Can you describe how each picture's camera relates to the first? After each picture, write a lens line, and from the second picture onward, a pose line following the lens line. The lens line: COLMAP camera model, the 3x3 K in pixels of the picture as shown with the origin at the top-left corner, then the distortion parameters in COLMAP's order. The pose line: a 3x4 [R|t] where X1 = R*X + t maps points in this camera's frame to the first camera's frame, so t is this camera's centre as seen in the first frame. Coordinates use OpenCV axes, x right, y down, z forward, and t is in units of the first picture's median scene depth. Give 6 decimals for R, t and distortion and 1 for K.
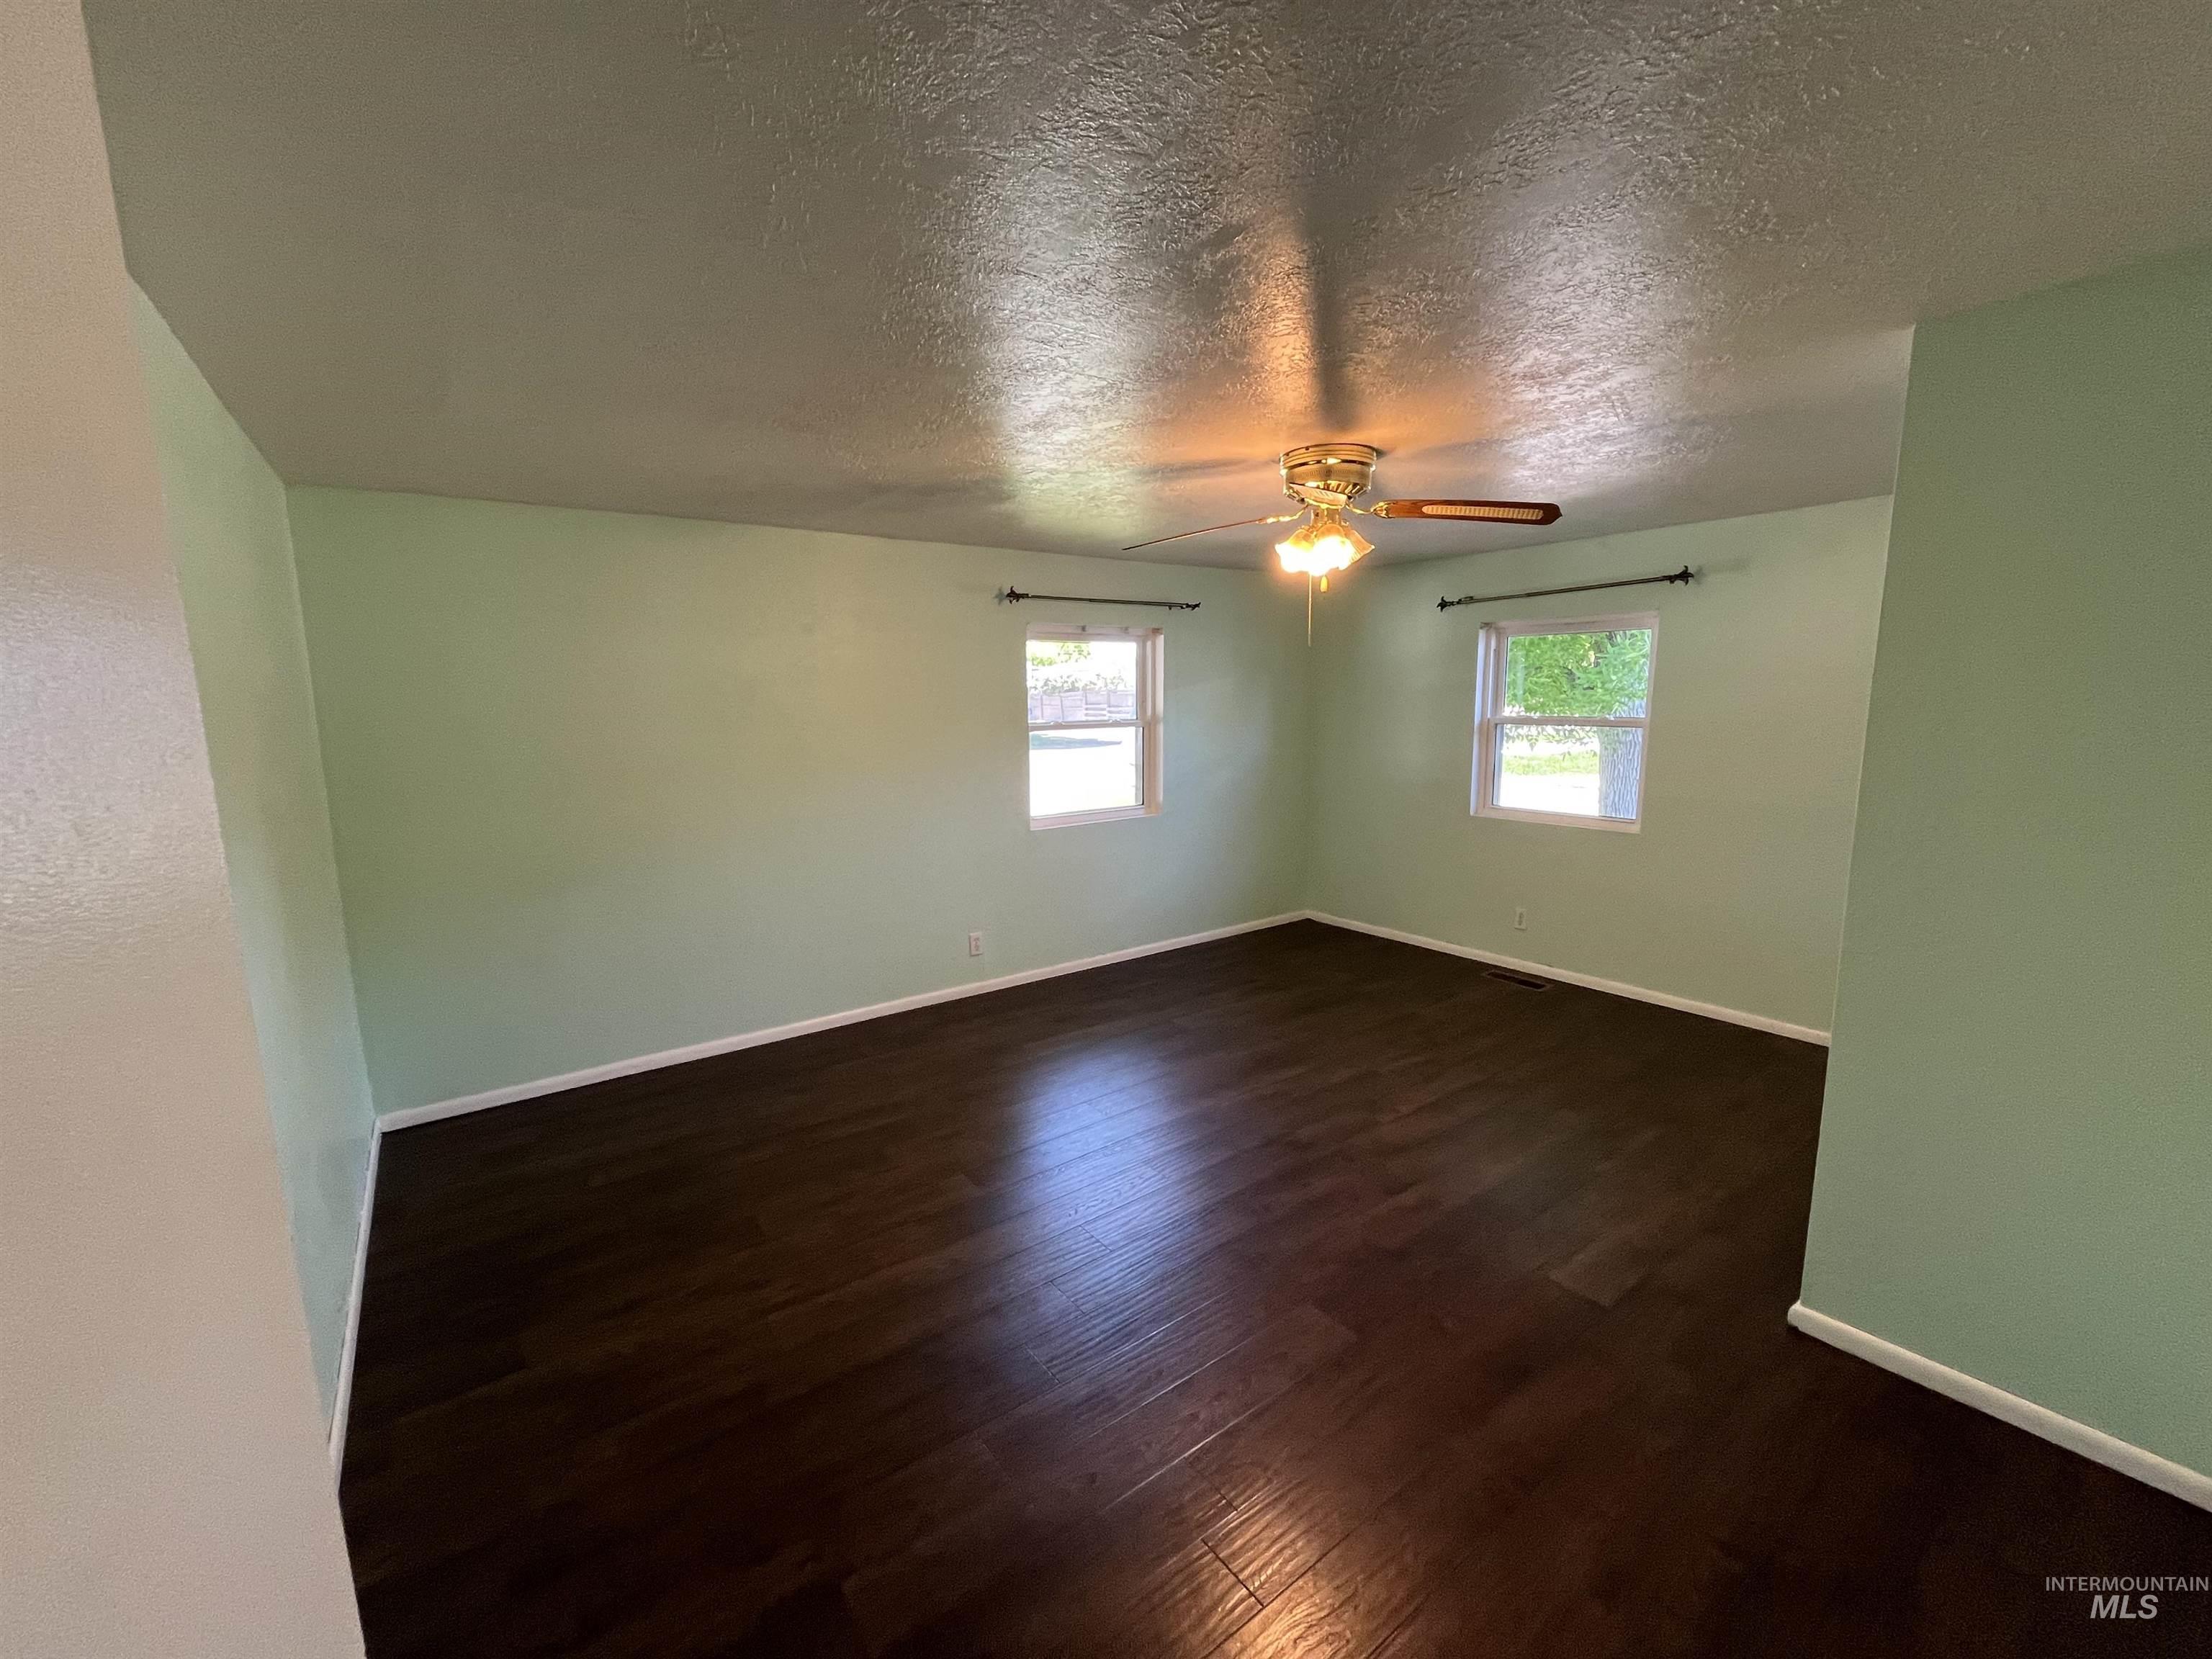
lens RADIAL K [[897.9, 0, 1104.3], [0, 897.9, 829.1], [0, 0, 1]] dist [-0.008779, -0.000271]
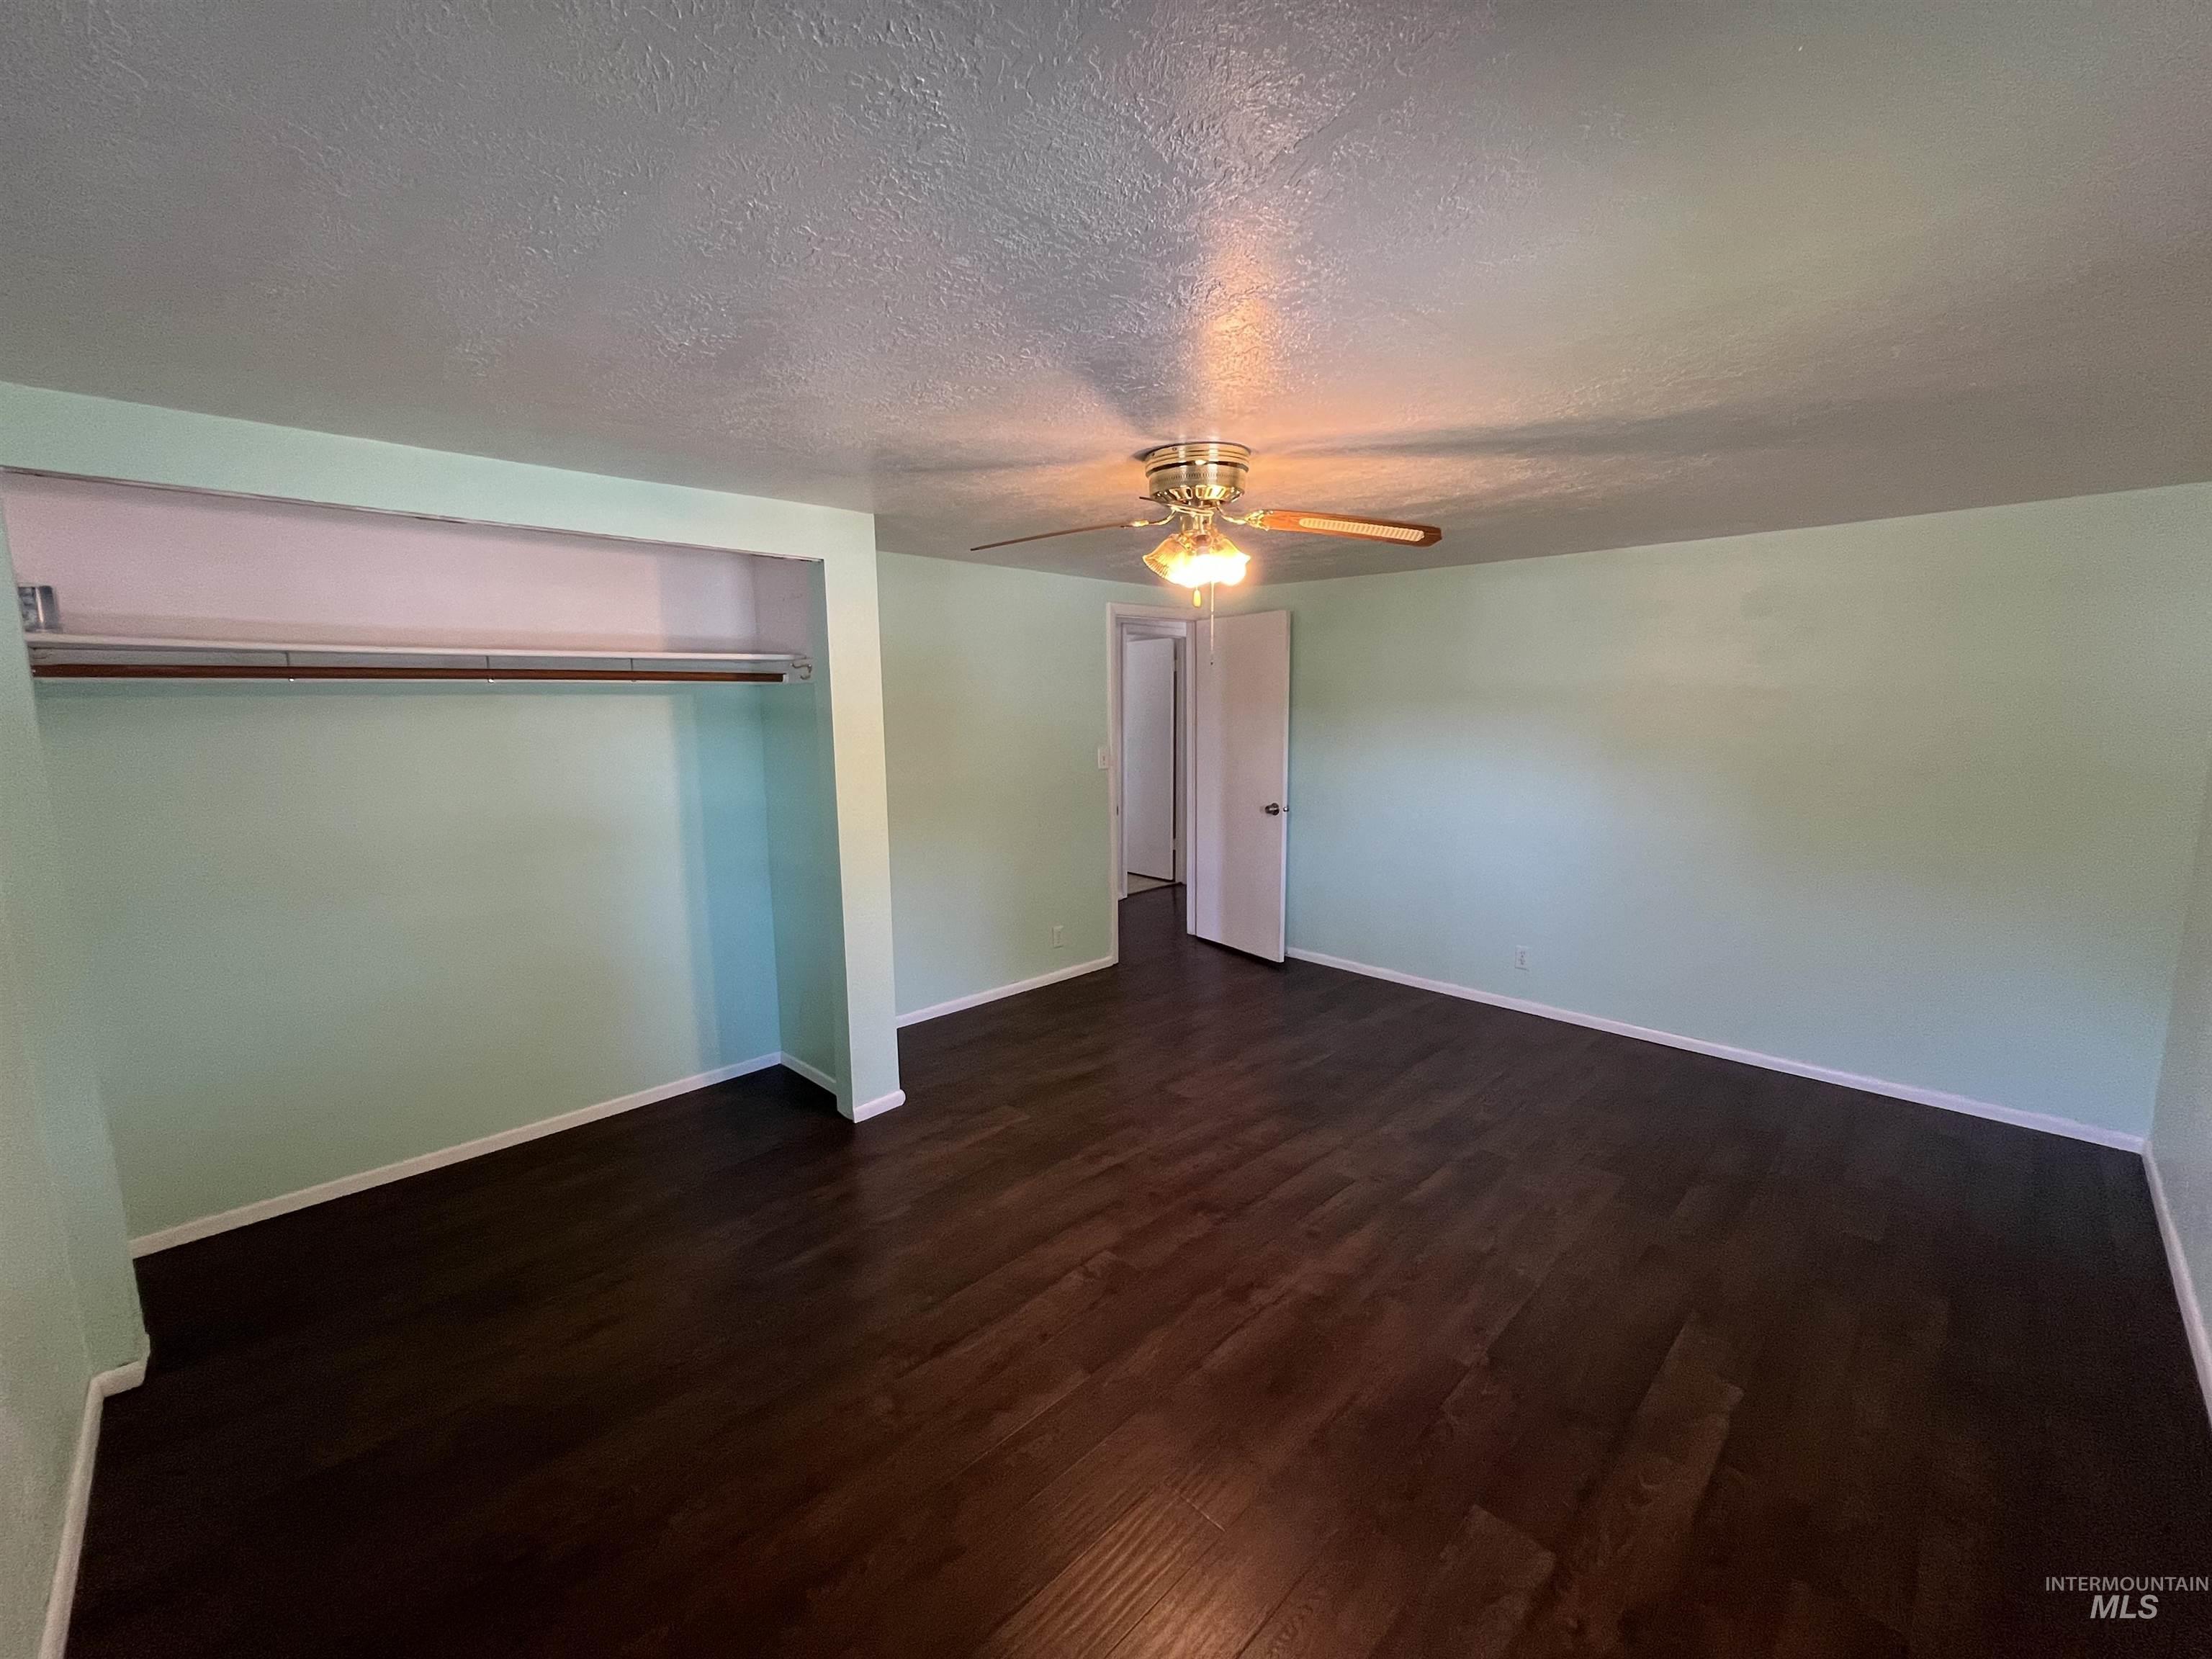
lens RADIAL K [[897.9, 0, 1105.5], [0, 897.9, 826.7], [0, 0, 1]] dist [-0.008779, -0.000271]
pose [[-0.989344, 0.042388, -0.139288, 0.422361], [-0.004944, 0.946349, 0.323110, -0.307498], [0.145511, 0.320355, -0.936055, 1.686481]]
